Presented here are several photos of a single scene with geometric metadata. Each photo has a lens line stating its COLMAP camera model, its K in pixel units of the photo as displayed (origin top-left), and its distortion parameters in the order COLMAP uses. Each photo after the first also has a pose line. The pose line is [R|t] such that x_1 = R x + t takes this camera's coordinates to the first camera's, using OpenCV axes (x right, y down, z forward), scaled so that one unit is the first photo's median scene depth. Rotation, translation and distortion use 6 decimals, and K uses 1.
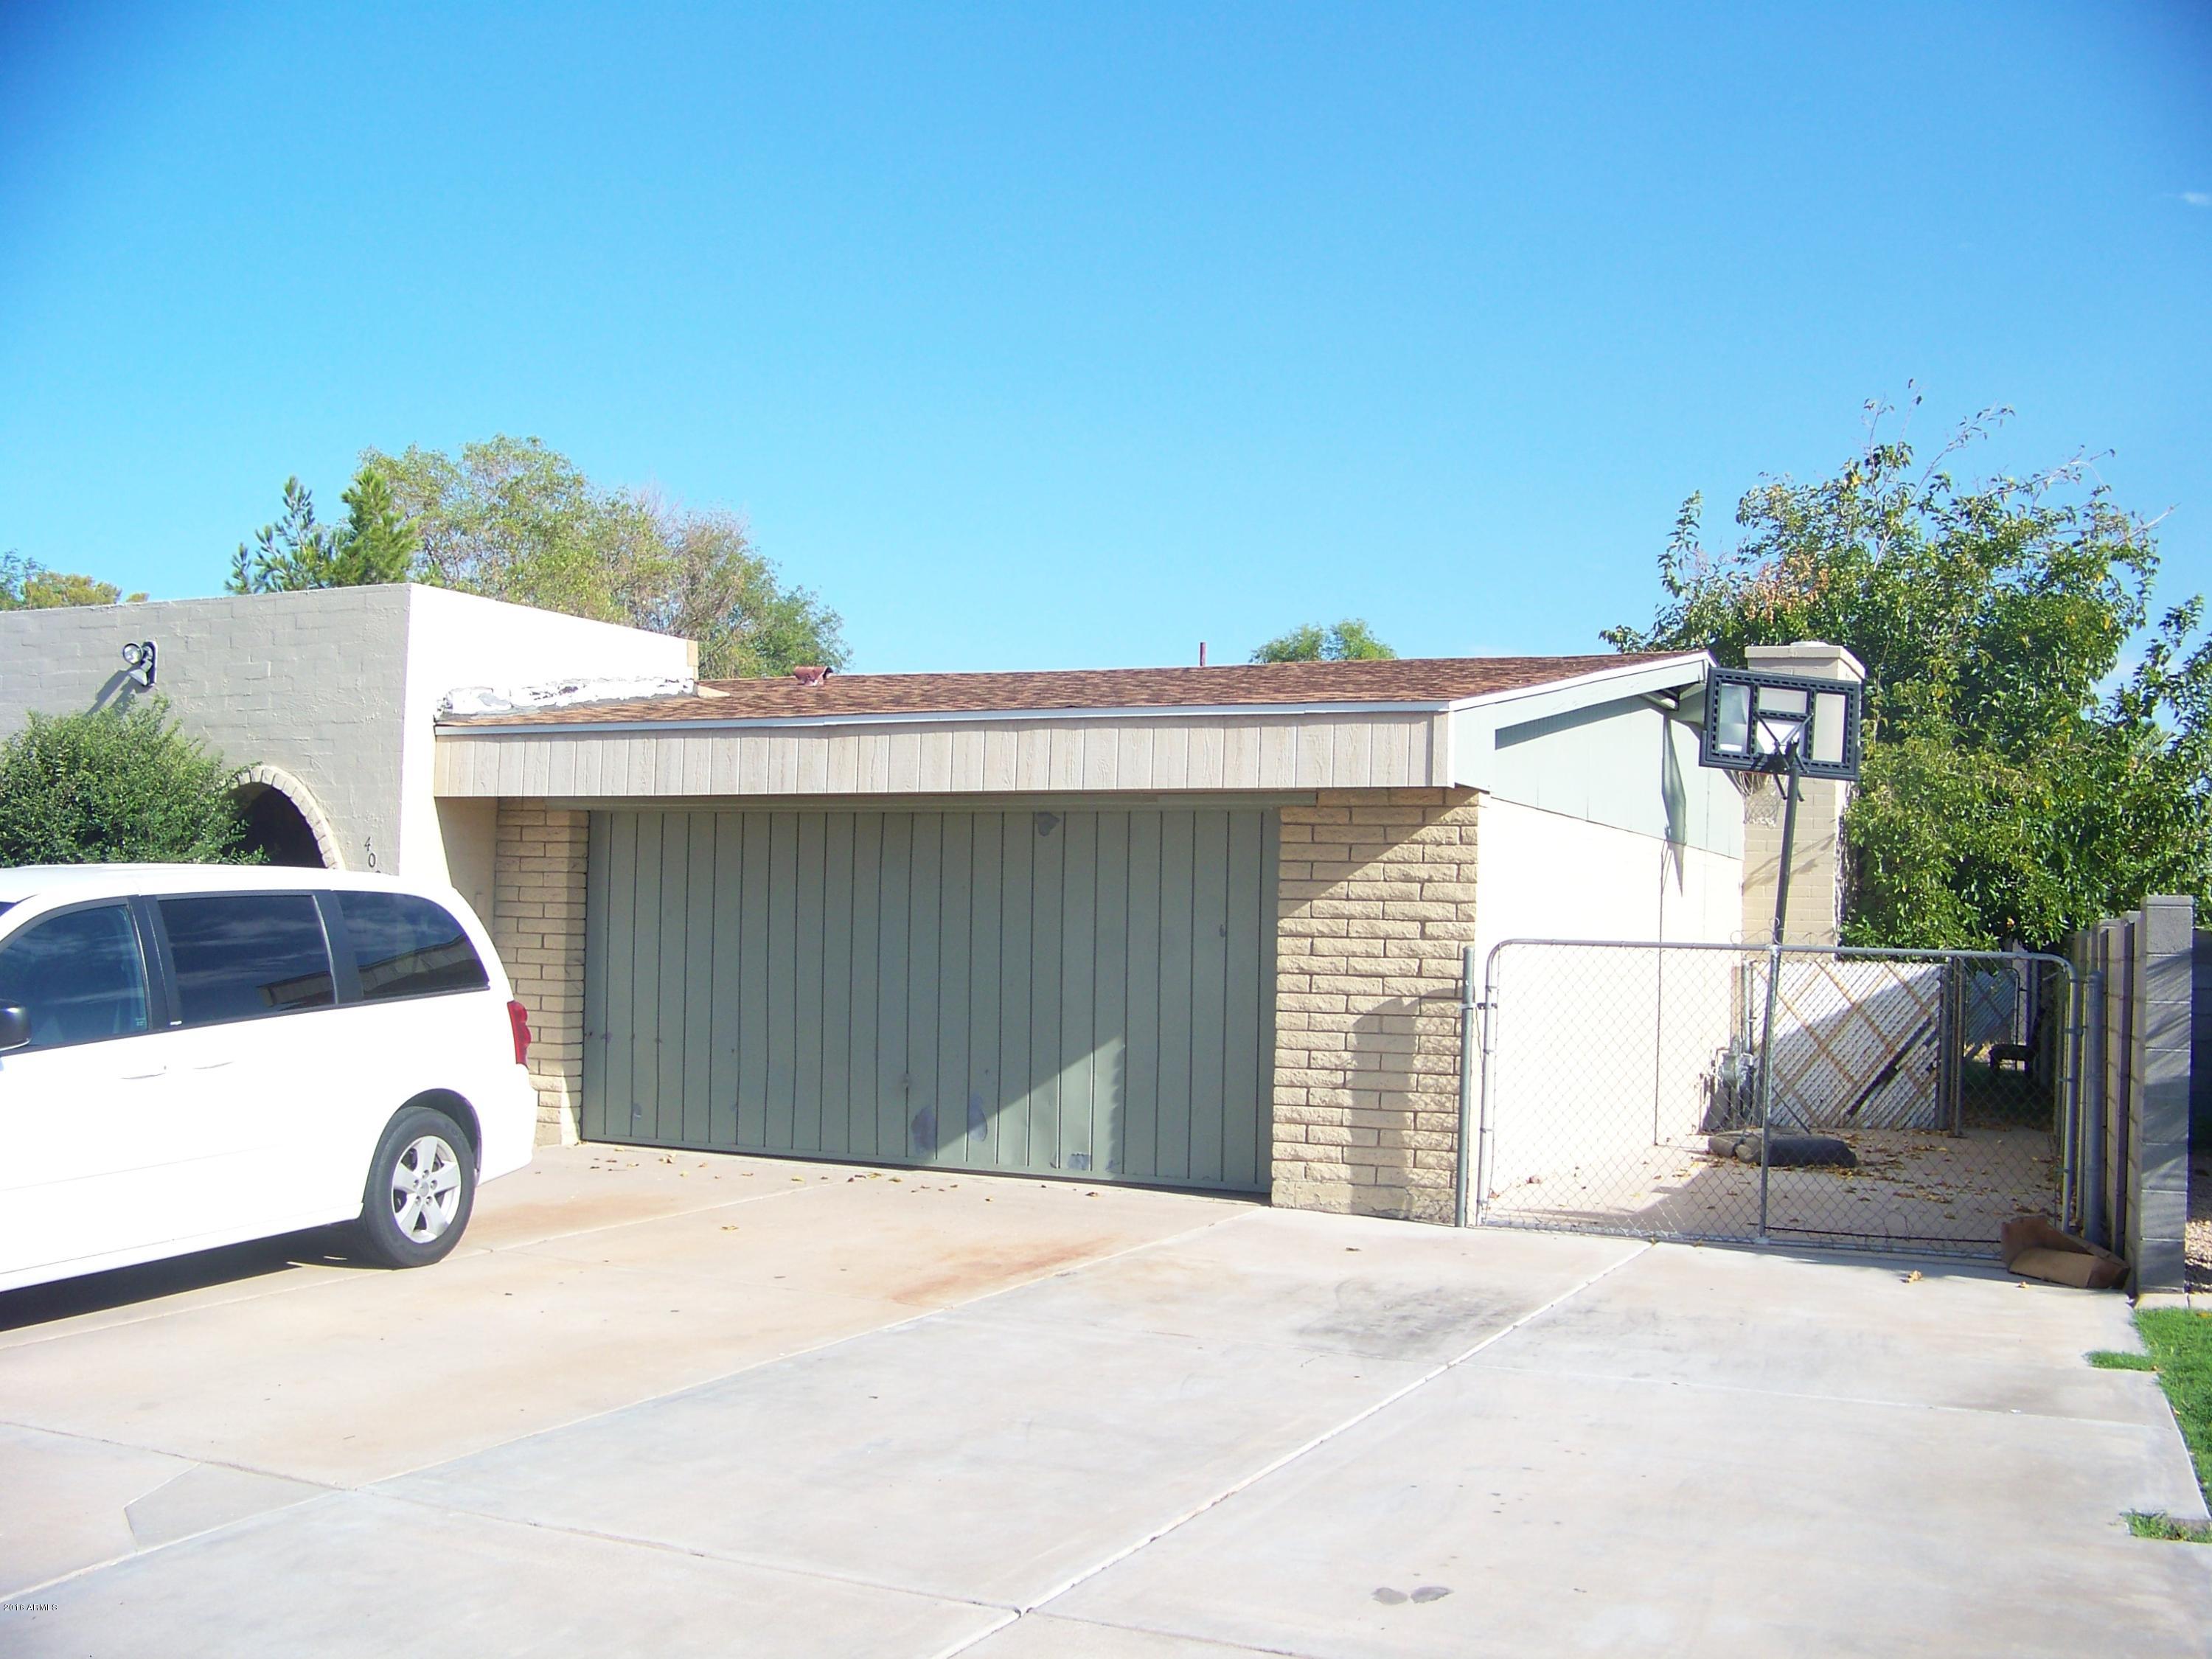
lens RADIAL K [[2326.8, 0, 1106.5], [0, 2326.8, 833.0], [0, 0, 1]] dist [-0.051220, 0.000000]
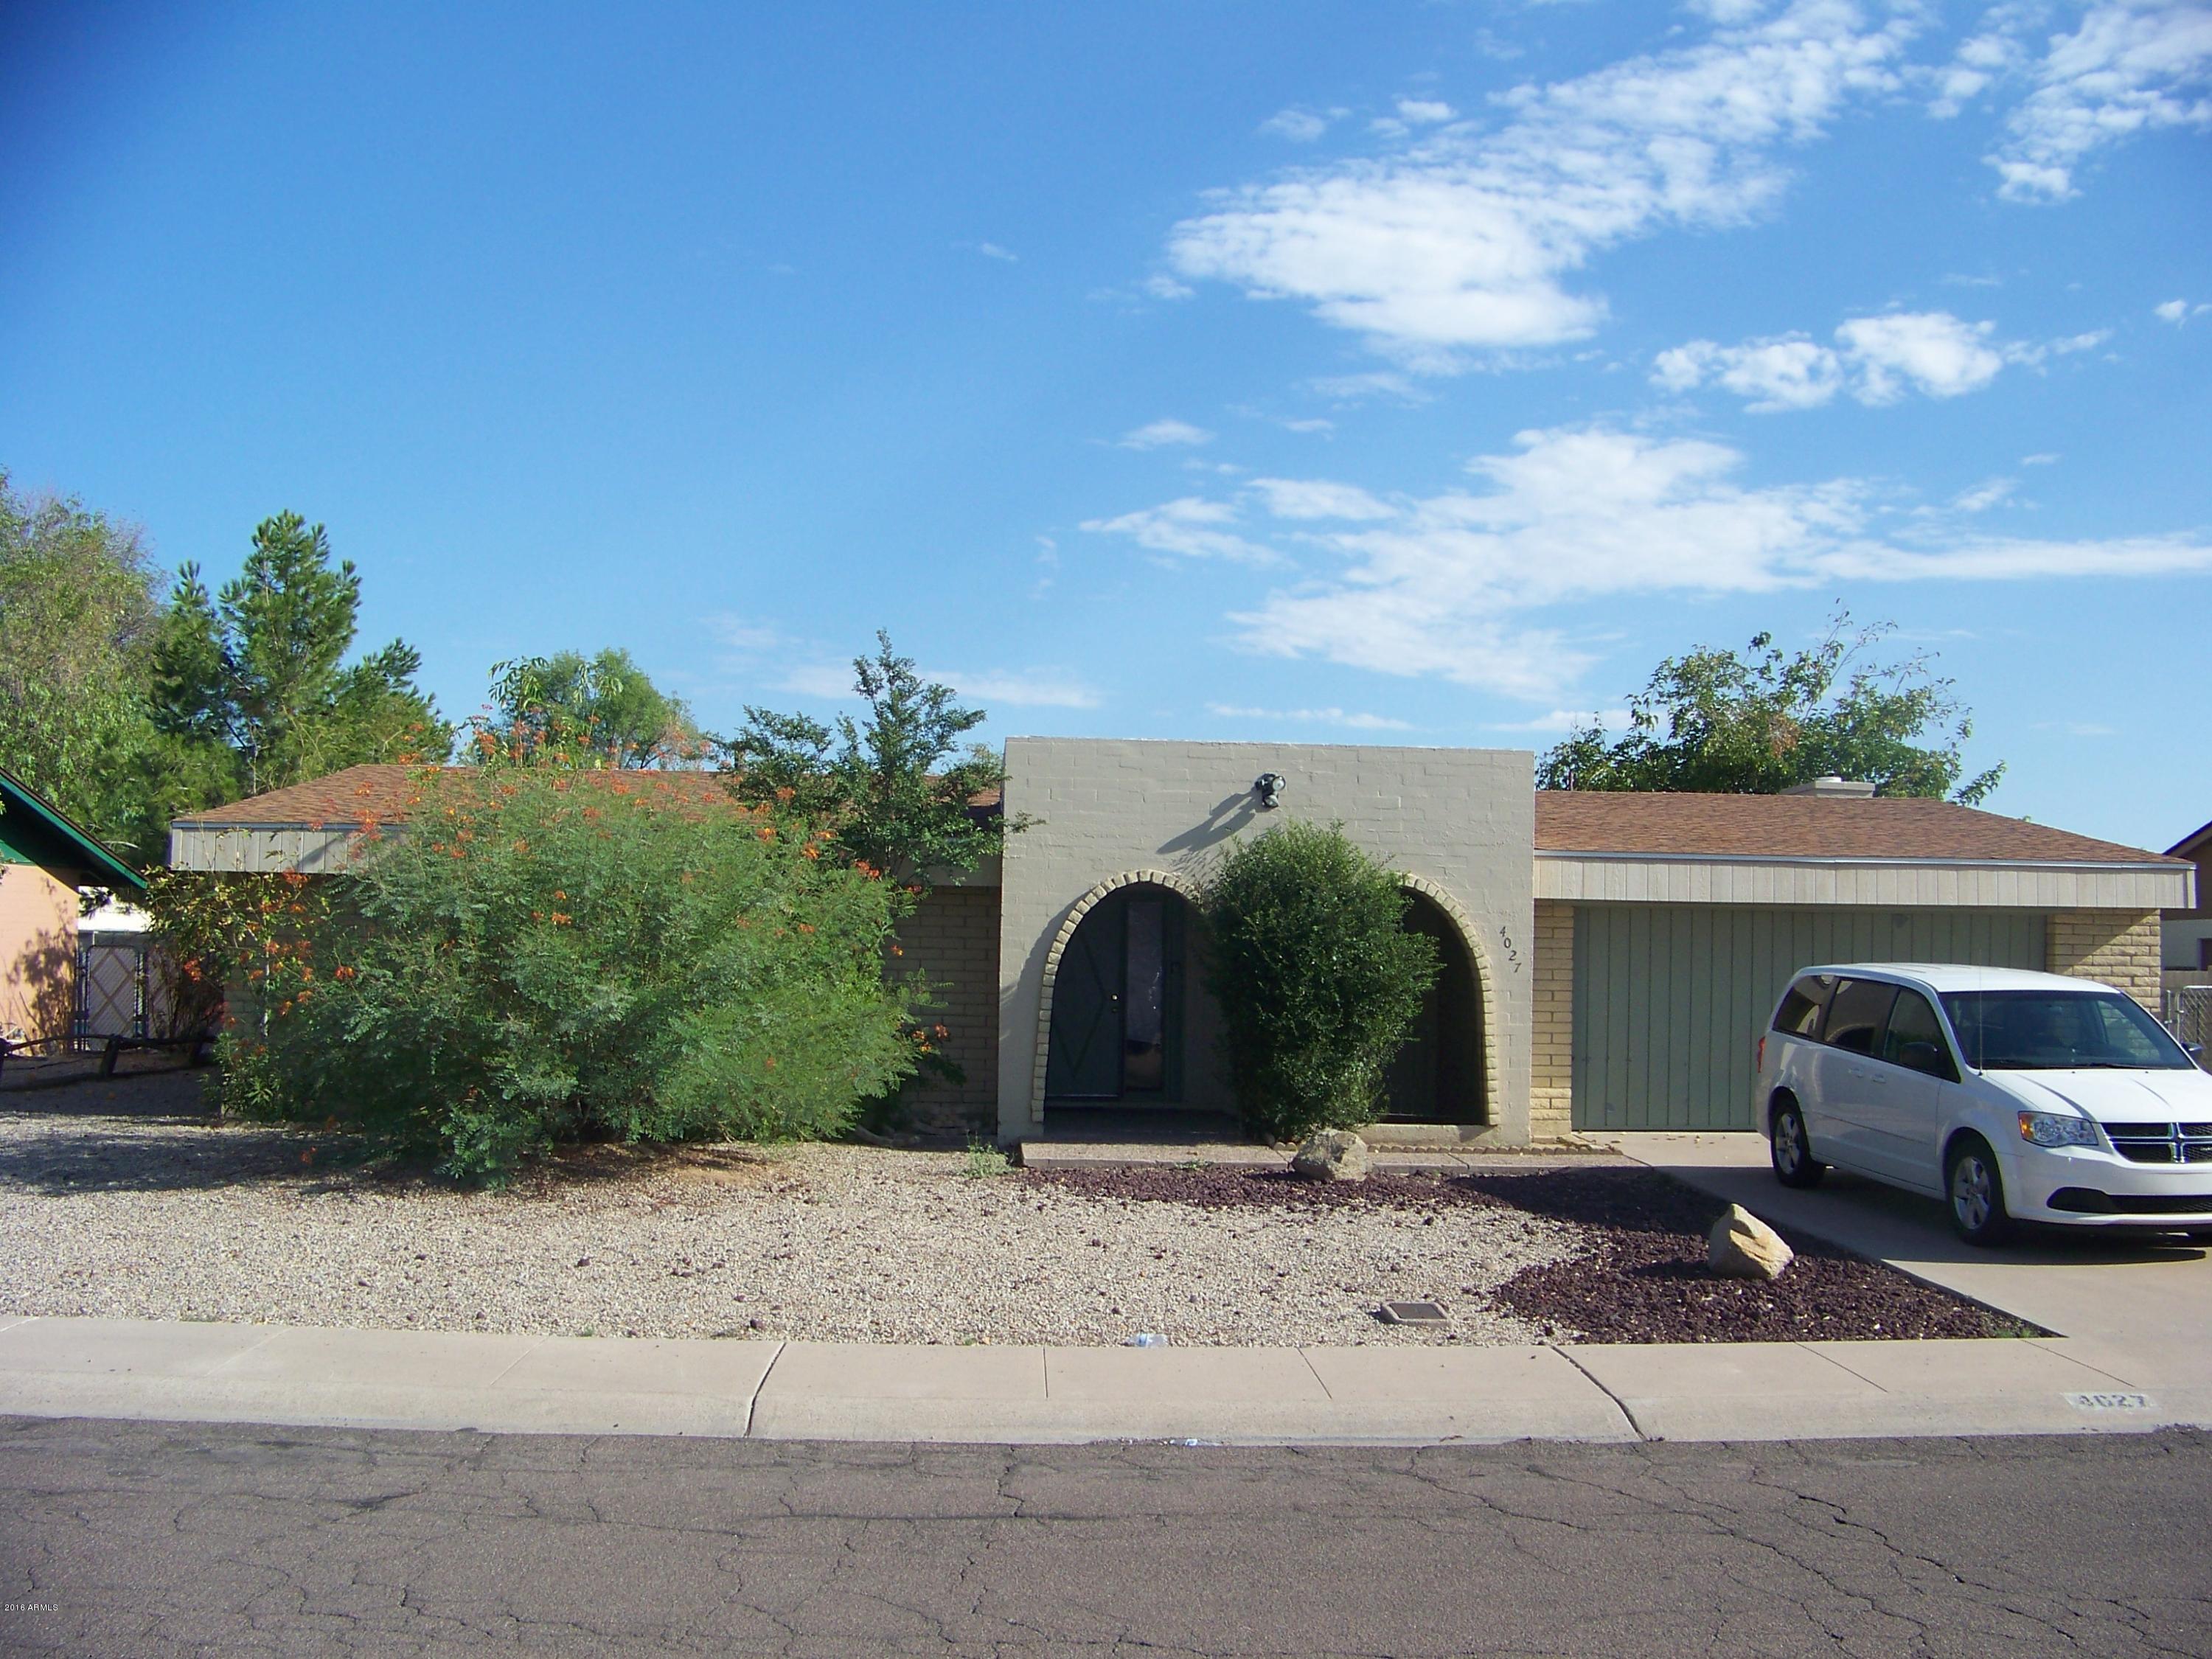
lens RADIAL K [[2326.8, 0, 1107.4], [0, 2326.8, 827.4], [0, 0, 1]] dist [-0.051220, 0.000000]
pose [[0.803831, 0.017638, 0.594596, -1.443933], [-0.021015, 0.999778, -0.001247, -0.055478], [-0.594486, -0.011493, 0.804024, -0.006617]]
